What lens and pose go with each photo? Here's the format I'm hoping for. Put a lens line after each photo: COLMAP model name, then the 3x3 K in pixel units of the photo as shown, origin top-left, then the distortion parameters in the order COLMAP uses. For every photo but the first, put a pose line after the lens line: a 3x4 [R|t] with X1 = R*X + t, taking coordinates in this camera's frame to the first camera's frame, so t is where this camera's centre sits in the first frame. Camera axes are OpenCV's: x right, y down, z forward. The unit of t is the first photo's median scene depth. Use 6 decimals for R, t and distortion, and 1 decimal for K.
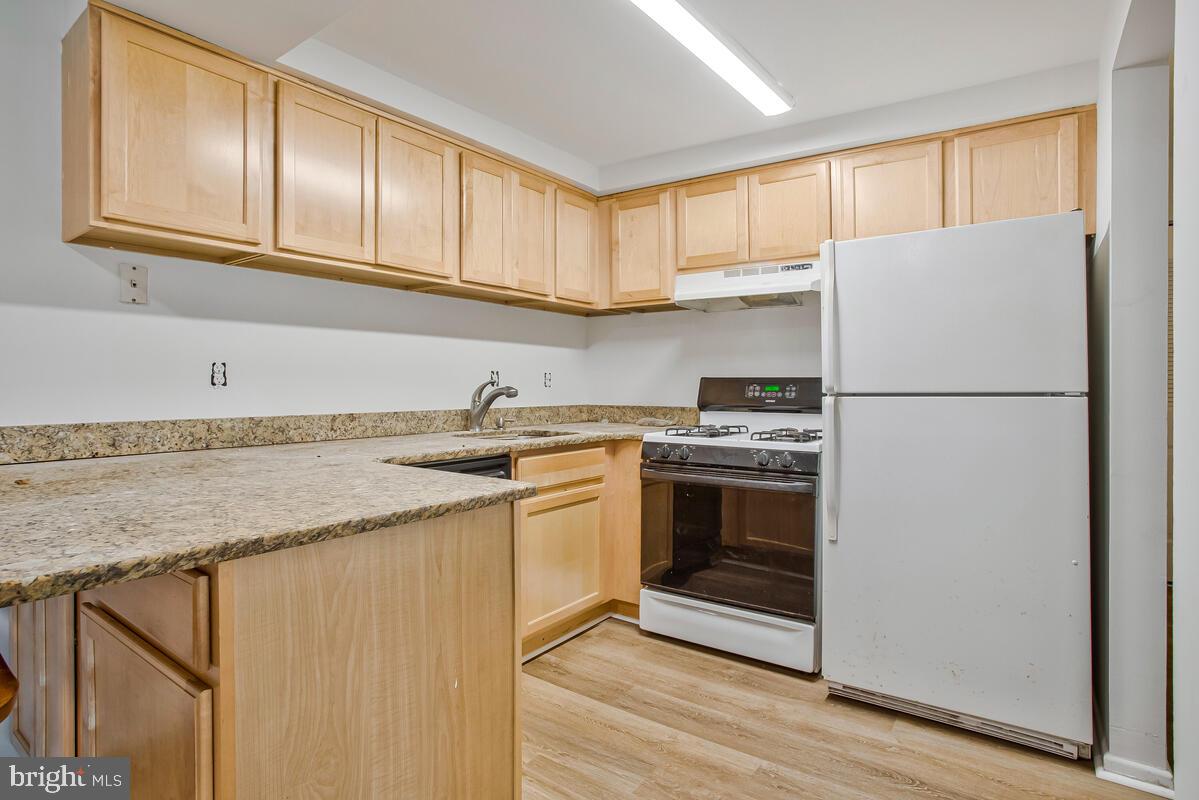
lens RADIAL K [[623.8, 0, 640.7], [0, 623.8, 391.5], [0, 0, 1]] dist [-0.036492, 0.000871]
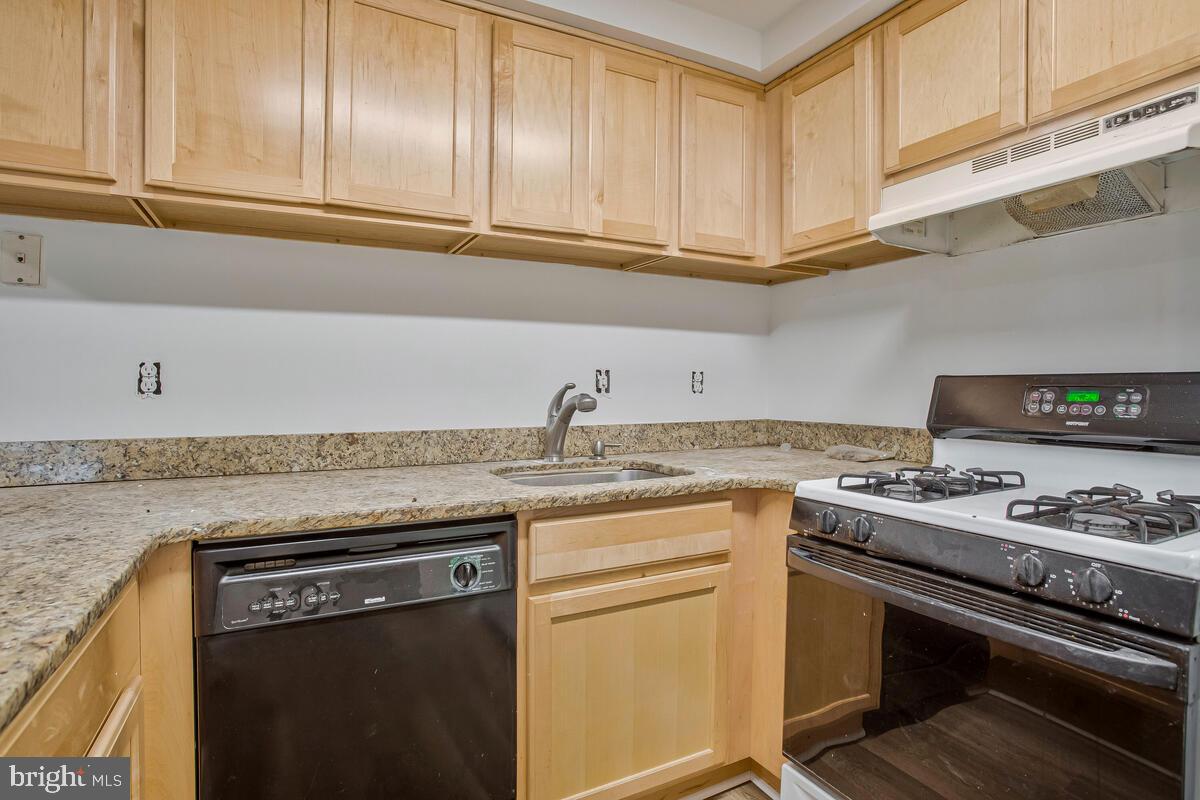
lens RADIAL K [[635.3, 0, 658.0], [0, 635.3, 410.1], [0, 0, 1]] dist [-0.040471, 0.000802]
pose [[0.898726, 0.010885, -0.438376, 0.136464], [-0.000741, 0.999728, 0.023305, -0.005802], [0.438510, -0.020620, 0.898489, 0.464237]]
